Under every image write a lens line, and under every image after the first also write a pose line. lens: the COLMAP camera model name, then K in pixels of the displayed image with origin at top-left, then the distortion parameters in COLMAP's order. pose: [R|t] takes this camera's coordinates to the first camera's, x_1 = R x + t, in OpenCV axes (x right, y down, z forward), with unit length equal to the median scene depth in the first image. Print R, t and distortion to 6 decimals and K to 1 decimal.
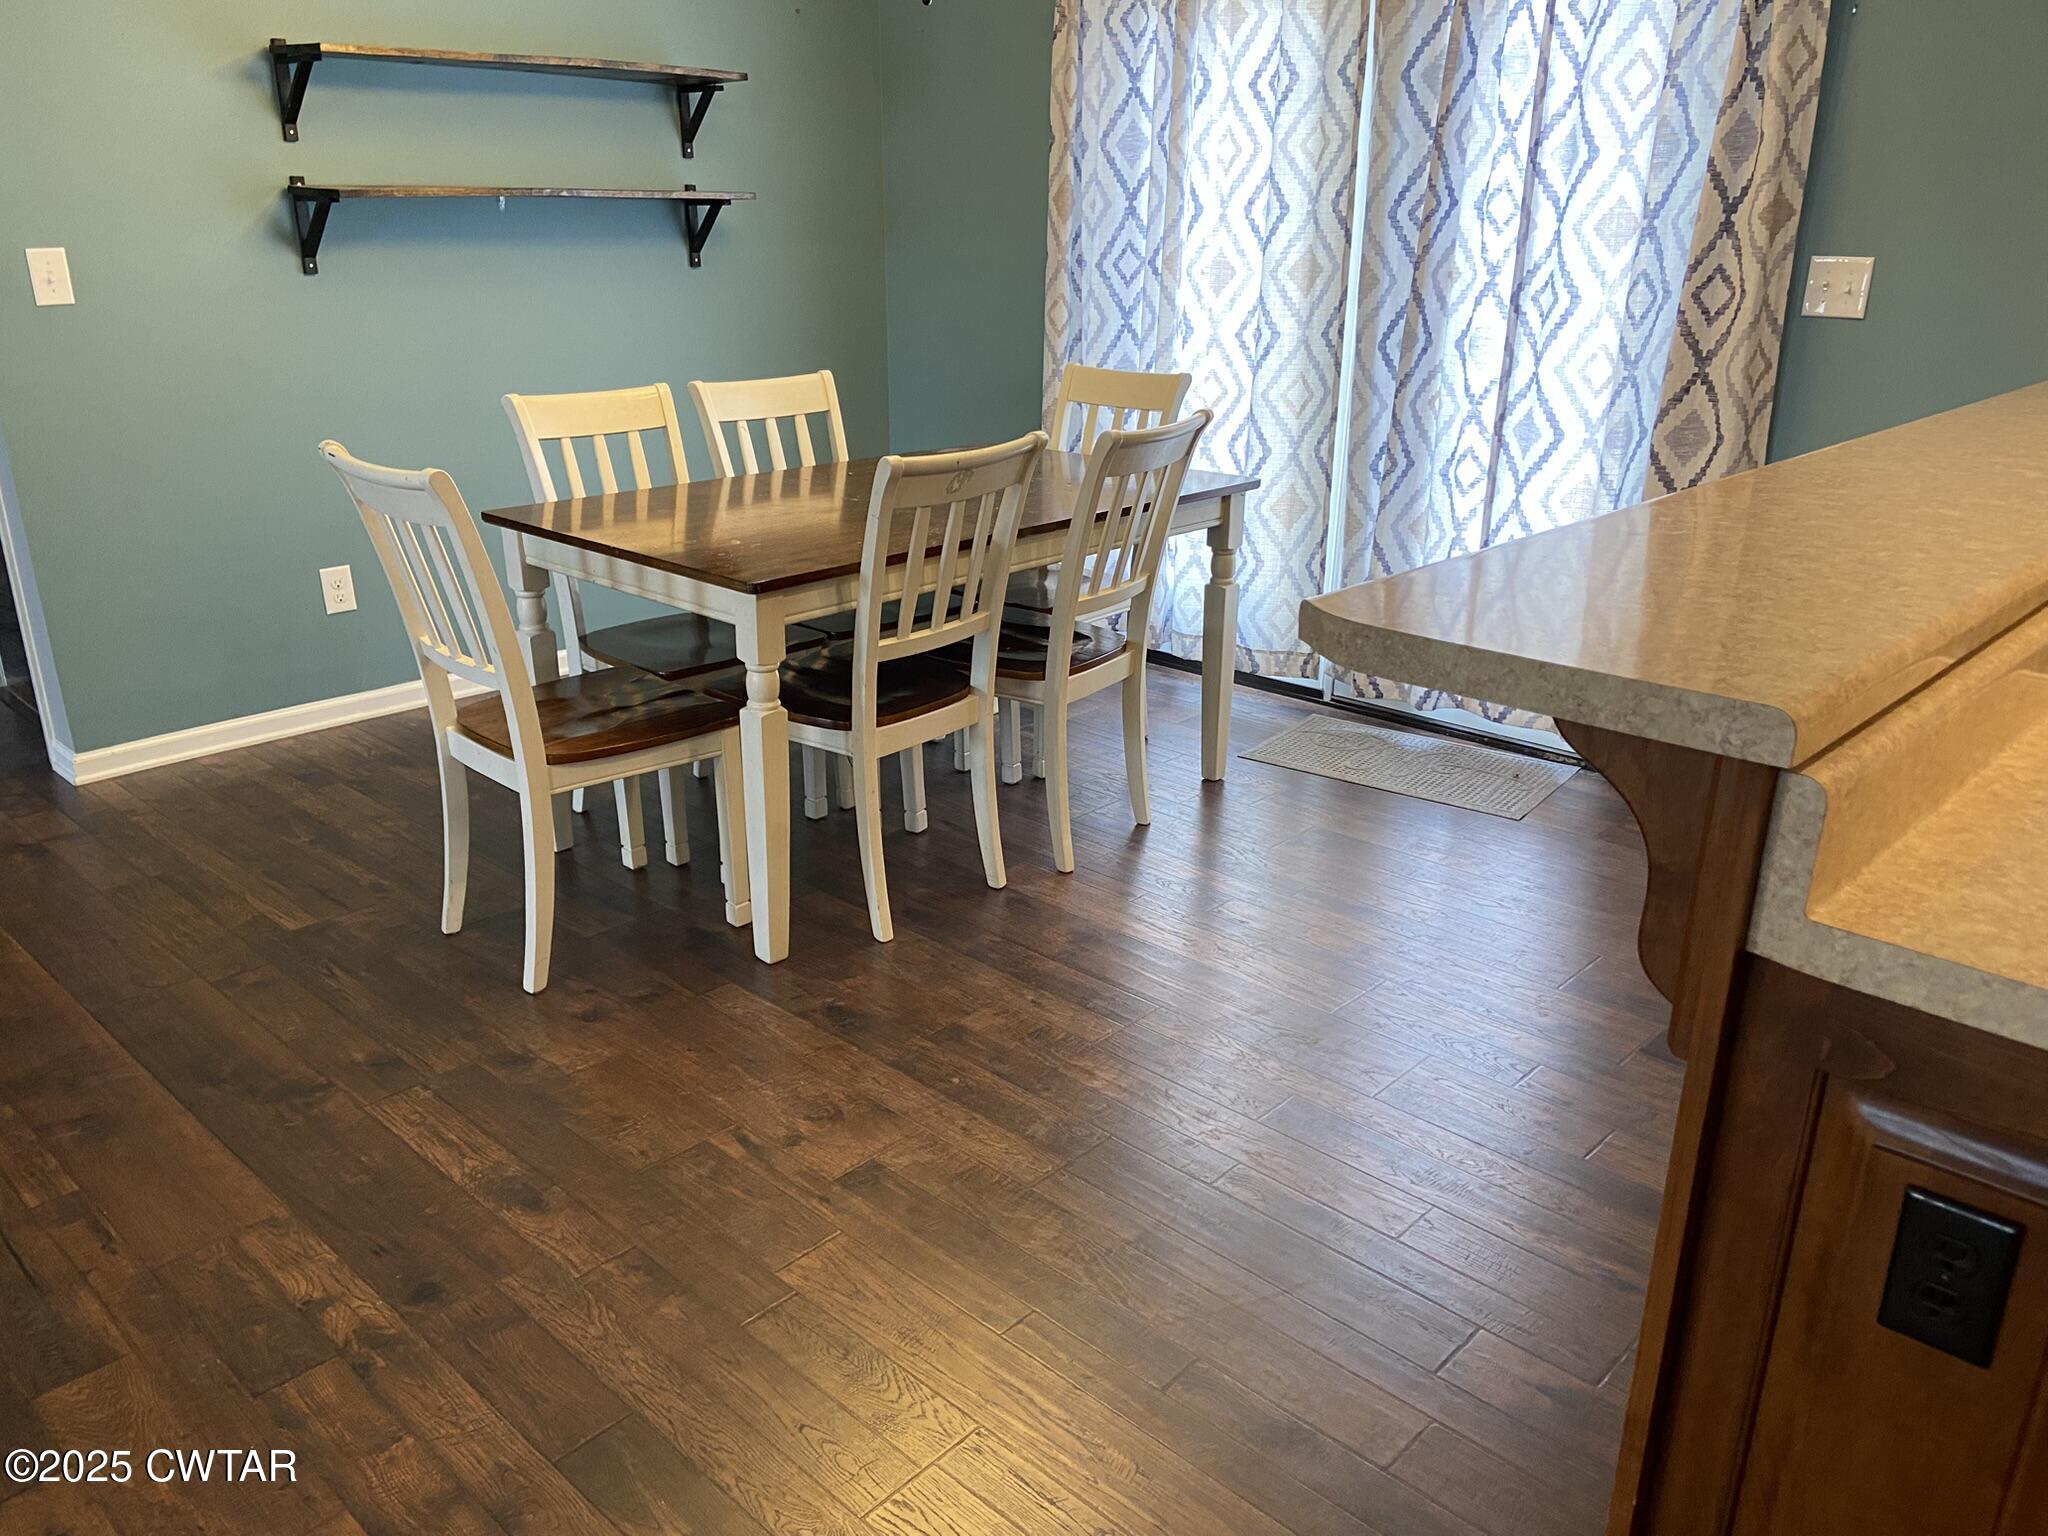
lens RADIAL K [[1533.1, 0, 988.8], [0, 1533.1, 783.4], [0, 0, 1]] dist [0.132880, -0.158094]
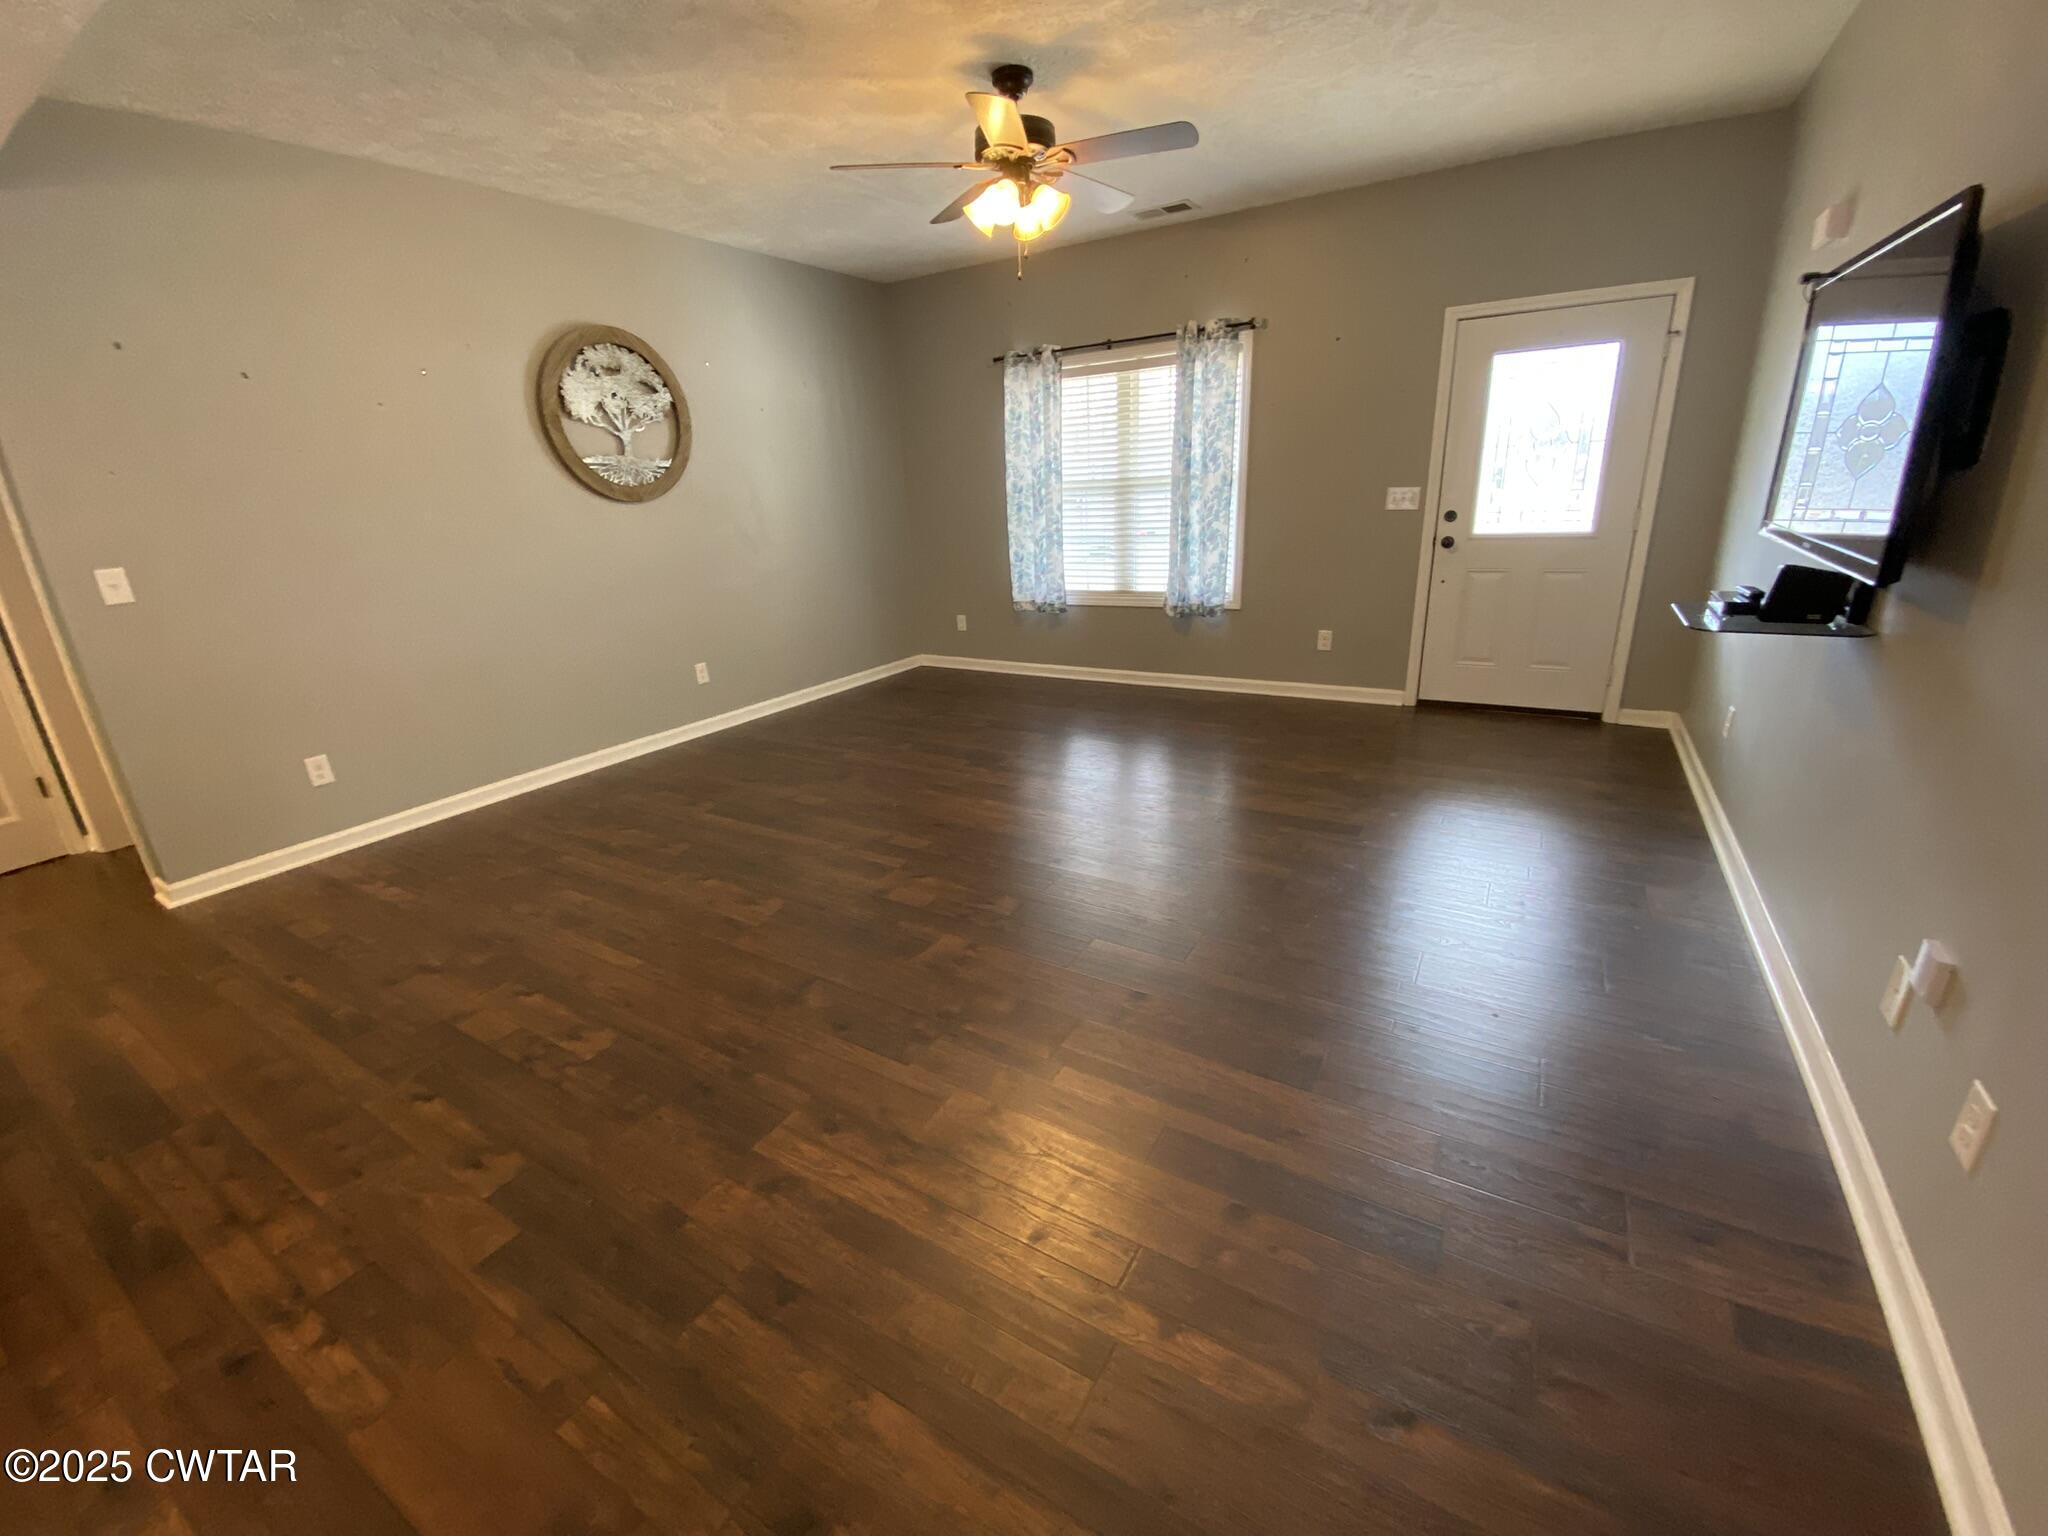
lens RADIAL K [[828.9, 0, 1019.6], [0, 828.9, 772.3], [0, 0, 1]] dist [0.019858, -0.020802]
pose [[-0.973971, 0.117401, -0.193900, -0.503543], [-0.033043, 0.772746, 0.633854, -0.278212], [0.224250, 0.623763, -0.748754, 0.738522]]
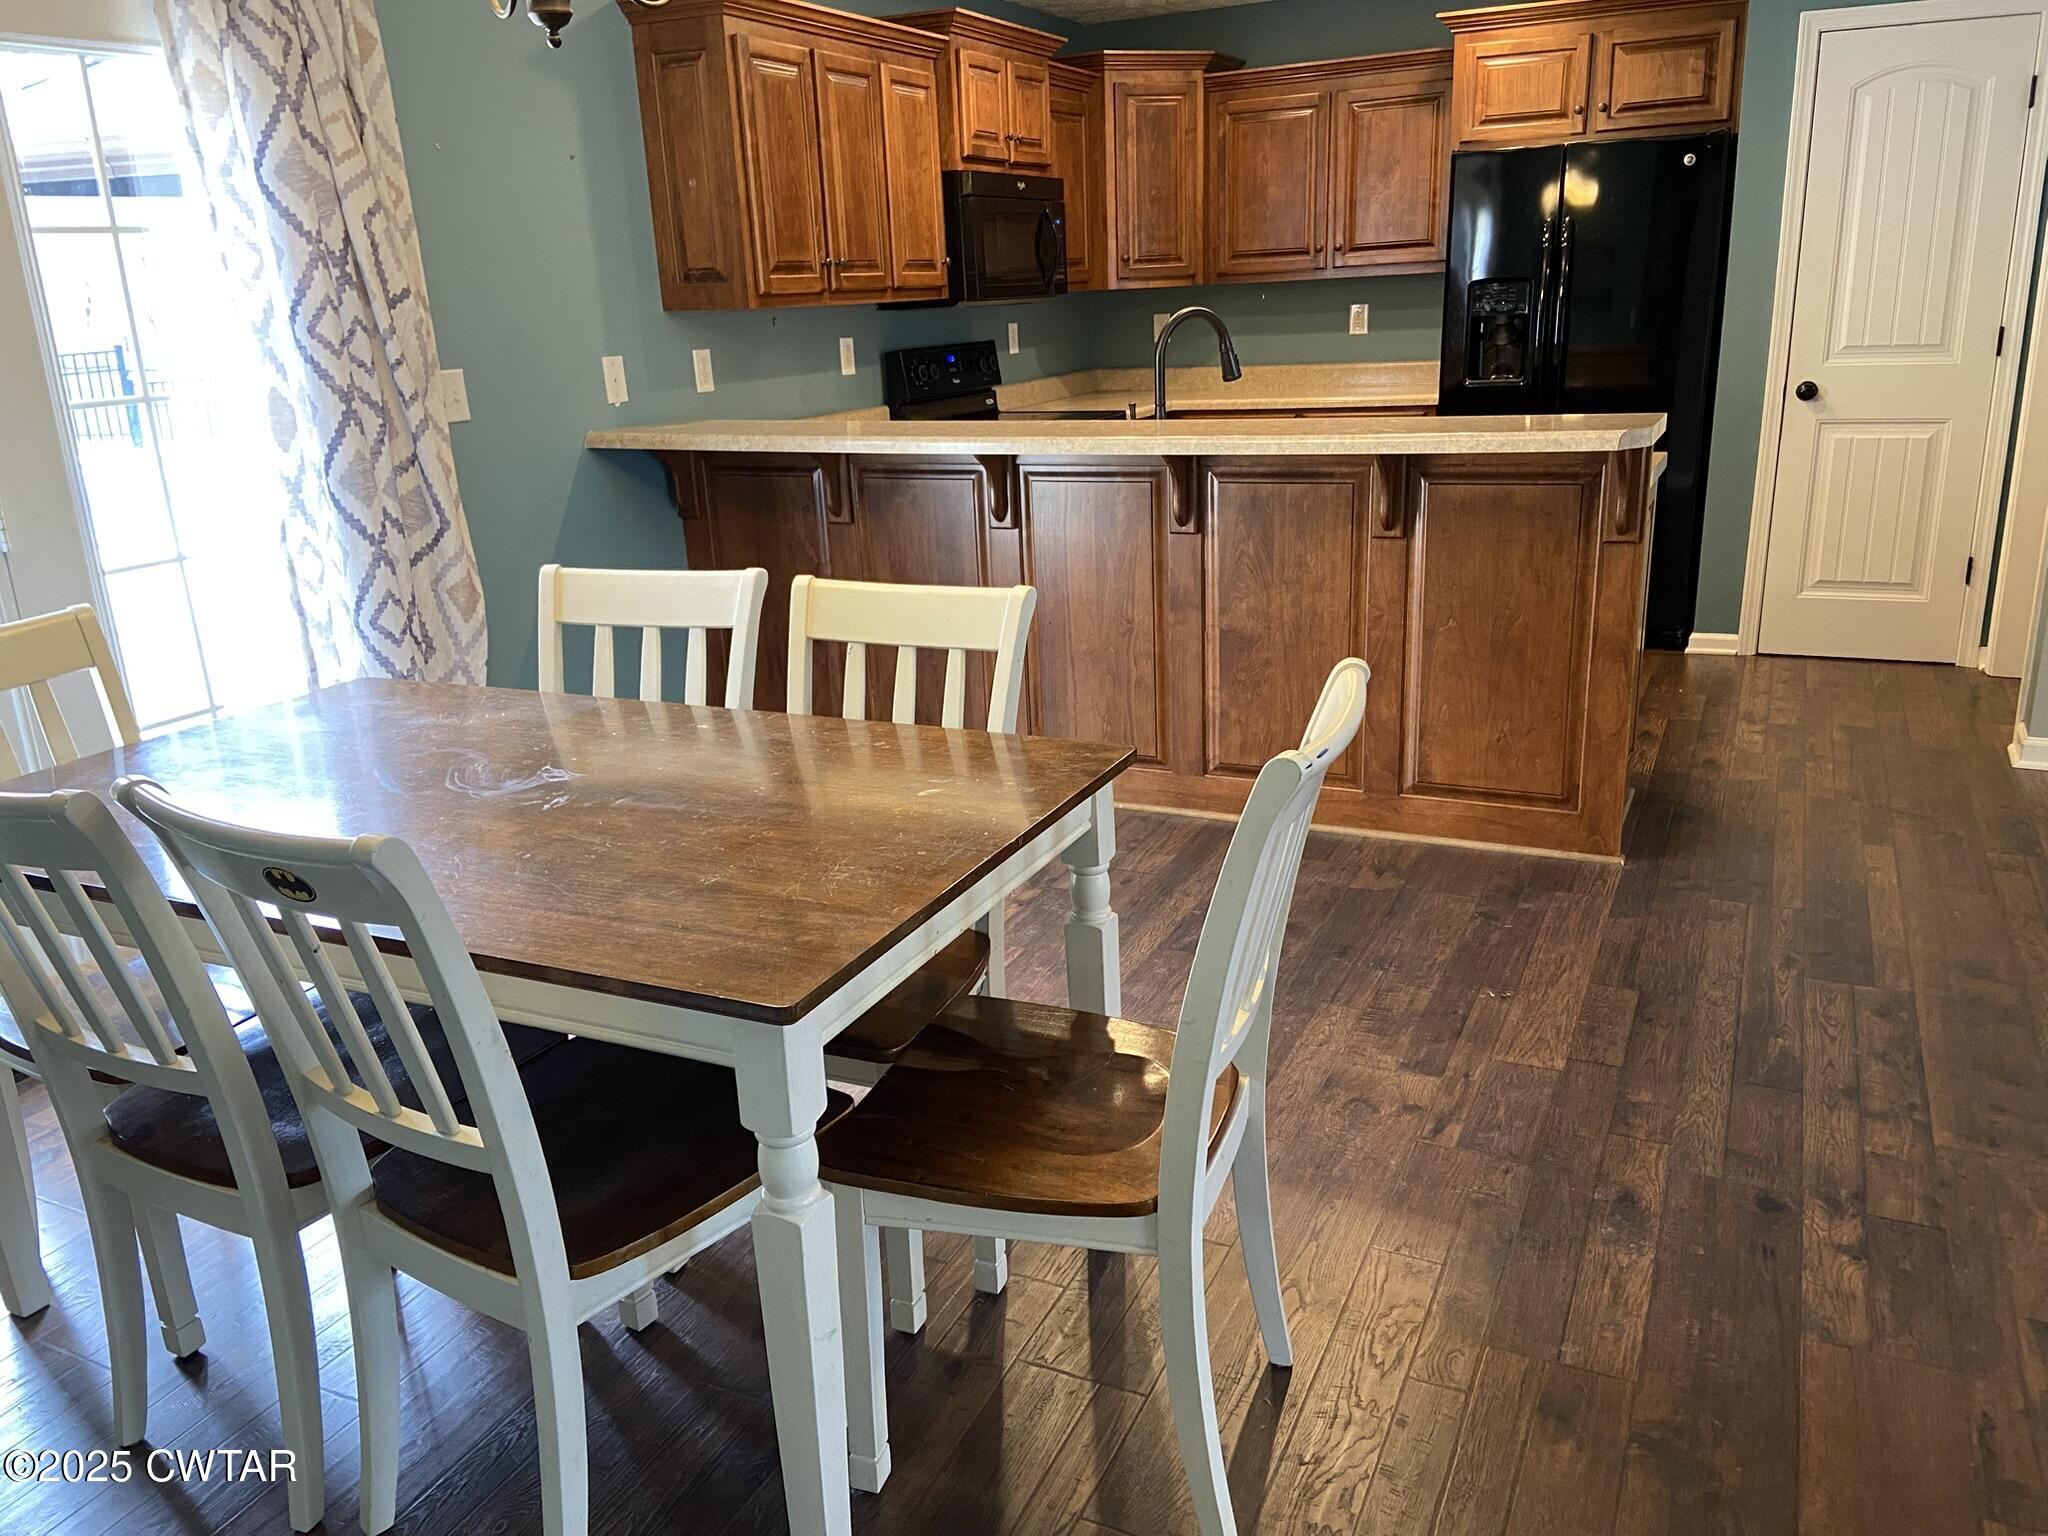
lens RADIAL K [[1548.8, 0, 1030.6], [0, 1548.8, 778.9], [0, 0, 1]] dist [0.067342, -0.072416]
pose [[-0.323947, -0.273071, 0.905809, -0.624319], [0.370546, 0.844324, 0.387055, -0.319550], [-0.870490, 0.461030, -0.172331, 0.836081]]
